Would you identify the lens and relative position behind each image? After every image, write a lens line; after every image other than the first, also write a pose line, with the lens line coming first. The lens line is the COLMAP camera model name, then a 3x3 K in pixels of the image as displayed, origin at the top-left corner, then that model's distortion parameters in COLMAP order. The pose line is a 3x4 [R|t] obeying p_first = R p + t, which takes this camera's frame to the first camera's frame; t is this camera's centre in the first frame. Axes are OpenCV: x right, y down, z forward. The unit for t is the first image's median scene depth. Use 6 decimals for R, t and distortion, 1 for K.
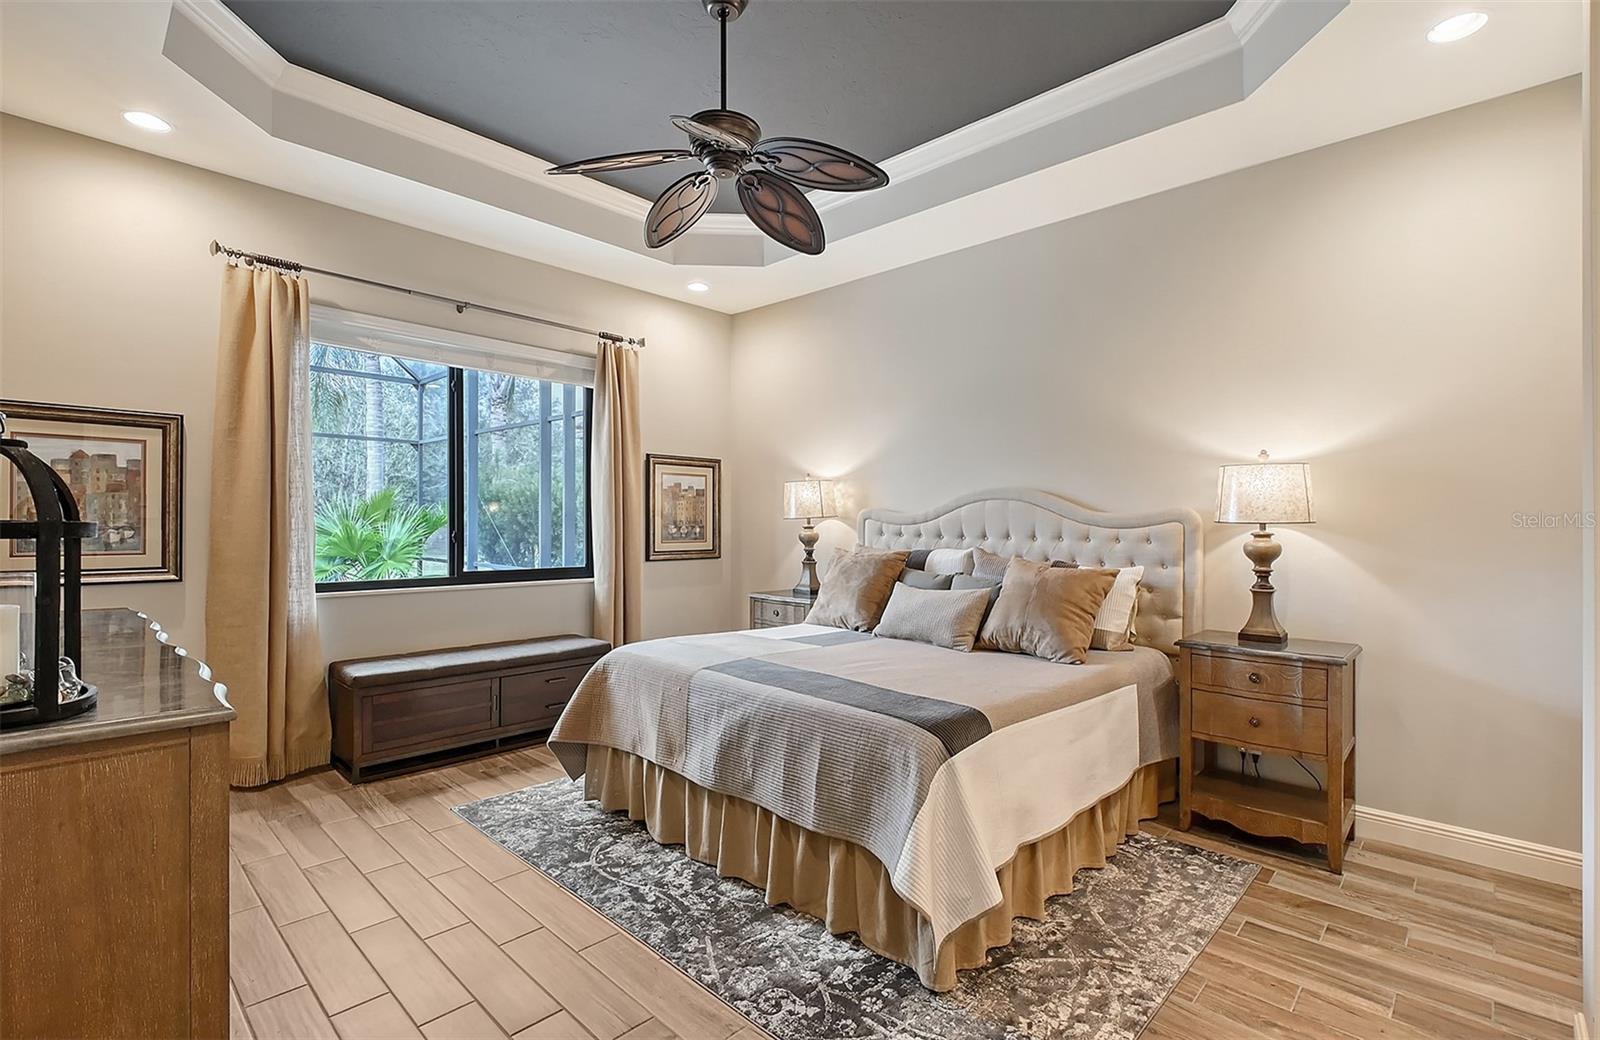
lens RADIAL K [[730.6, 0, 811.4], [0, 730.6, 510.6], [0, 0, 1]] dist [-0.002763, -0.000217]
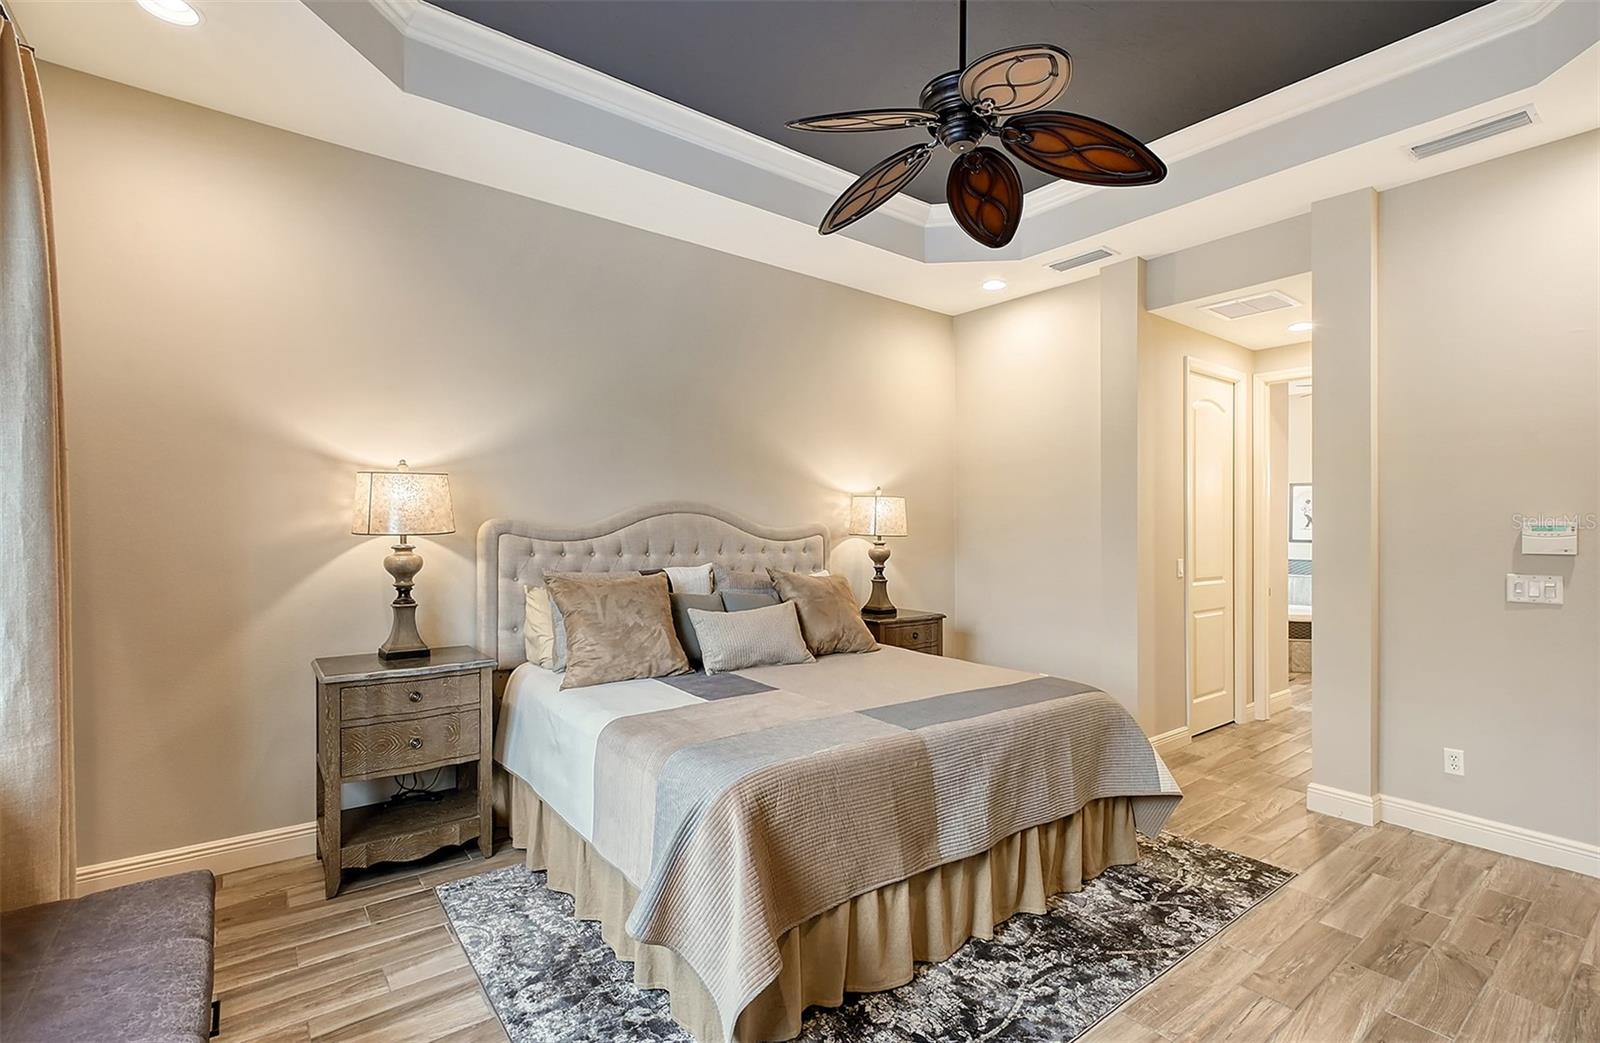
lens RADIAL K [[730.6, 0, 810.8], [0, 730.6, 537.6], [0, 0, 1]] dist [-0.002763, -0.000217]
pose [[0.148555, -0.008856, 0.988865, -0.874156], [-0.009042, 0.999906, 0.010313, 0.008828], [-0.988863, -0.010473, 0.148461, 0.932121]]
